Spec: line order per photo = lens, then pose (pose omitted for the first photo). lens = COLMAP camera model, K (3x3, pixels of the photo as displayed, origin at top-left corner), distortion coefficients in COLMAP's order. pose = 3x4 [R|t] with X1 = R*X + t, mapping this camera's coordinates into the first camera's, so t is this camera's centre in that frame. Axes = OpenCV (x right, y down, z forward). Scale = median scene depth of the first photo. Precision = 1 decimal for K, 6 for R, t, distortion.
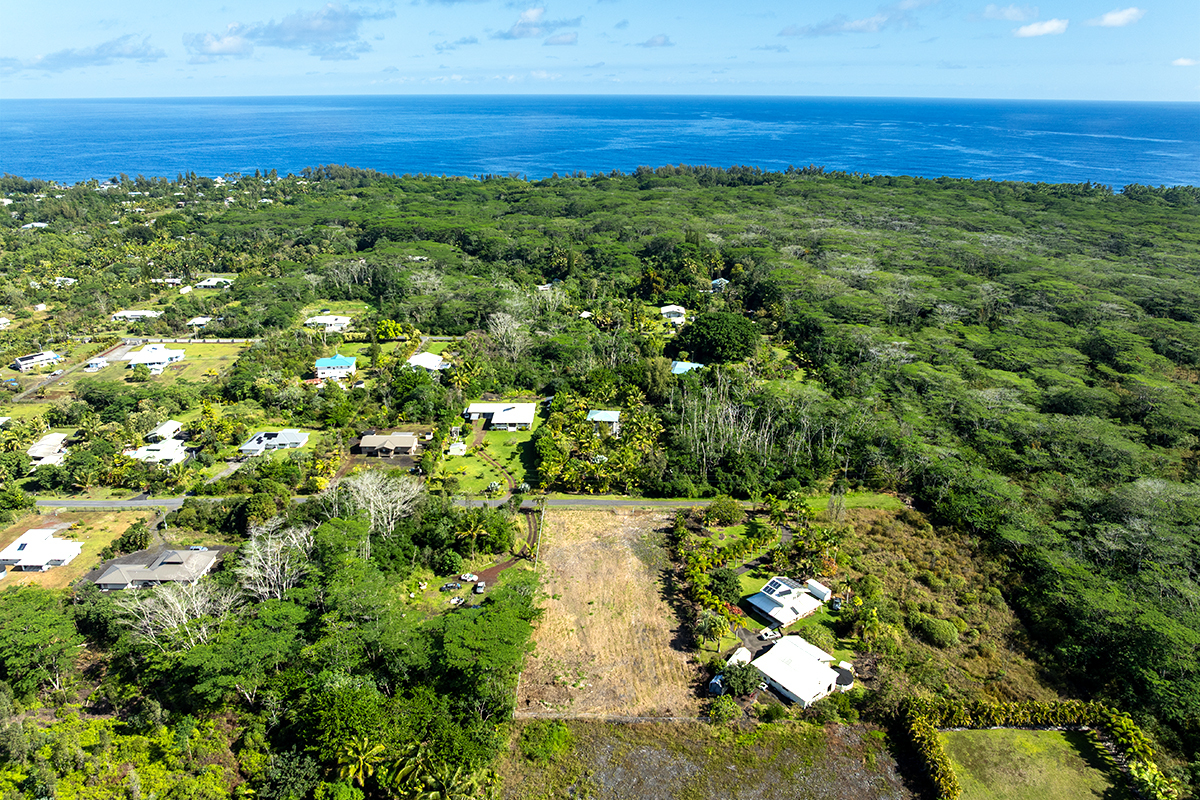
lens RADIAL K [[848.0, 0, 601.0], [0, 848.0, 400.4], [0, 0, 1]] dist [-0.038478, -0.006096]
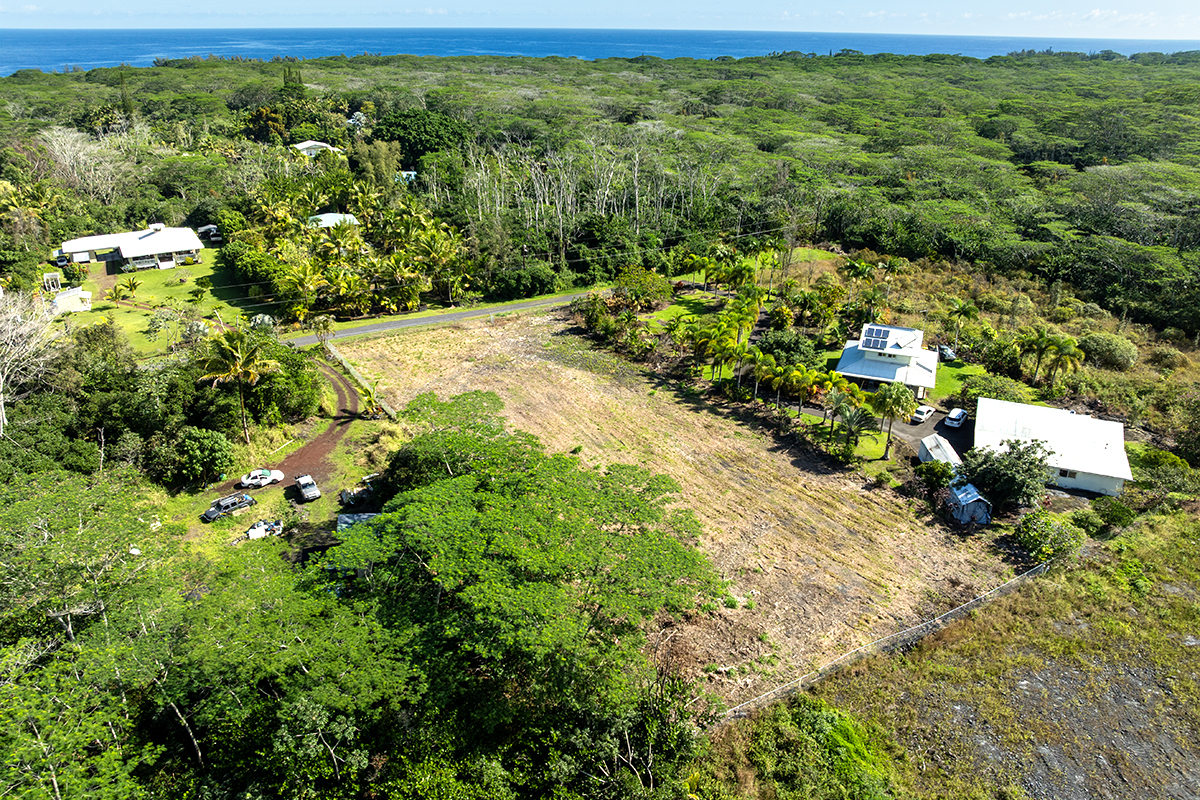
lens RADIAL K [[848.0, 0, 599.7], [0, 848.0, 400.6], [0, 0, 1]] dist [-0.038478, -0.006096]
pose [[0.855278, -0.205215, 0.475801, -0.175357], [0.174766, 0.978674, 0.107956, 0.135925], [-0.487808, -0.009179, 0.872903, 0.486055]]
